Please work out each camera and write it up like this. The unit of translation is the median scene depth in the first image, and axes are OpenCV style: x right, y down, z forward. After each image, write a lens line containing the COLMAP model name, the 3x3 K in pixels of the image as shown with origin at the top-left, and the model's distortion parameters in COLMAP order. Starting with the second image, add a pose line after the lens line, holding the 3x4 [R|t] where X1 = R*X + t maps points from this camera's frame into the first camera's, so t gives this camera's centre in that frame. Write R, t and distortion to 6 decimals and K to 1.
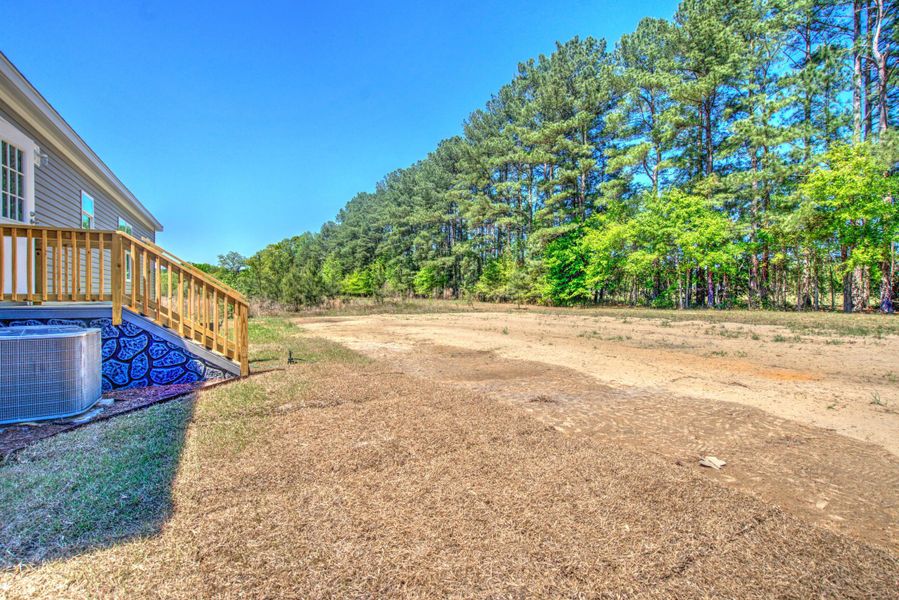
lens RADIAL K [[415.8, 0, 452.3], [0, 415.8, 297.2], [0, 0, 1]] dist [-0.000822, -0.000216]
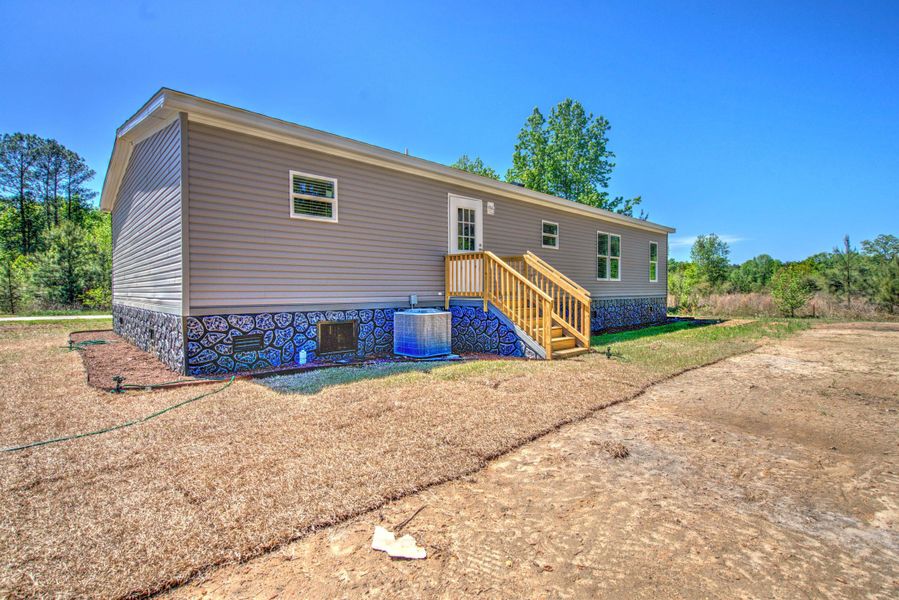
lens RADIAL K [[415.8, 0, 452.1], [0, 415.8, 297.0], [0, 0, 1]] dist [-0.000822, -0.000216]
pose [[0.268260, 0.013813, -0.963247, 0.668330], [-0.003336, 0.999905, 0.013410, -0.009664], [0.963341, -0.000384, 0.268281, 0.466513]]
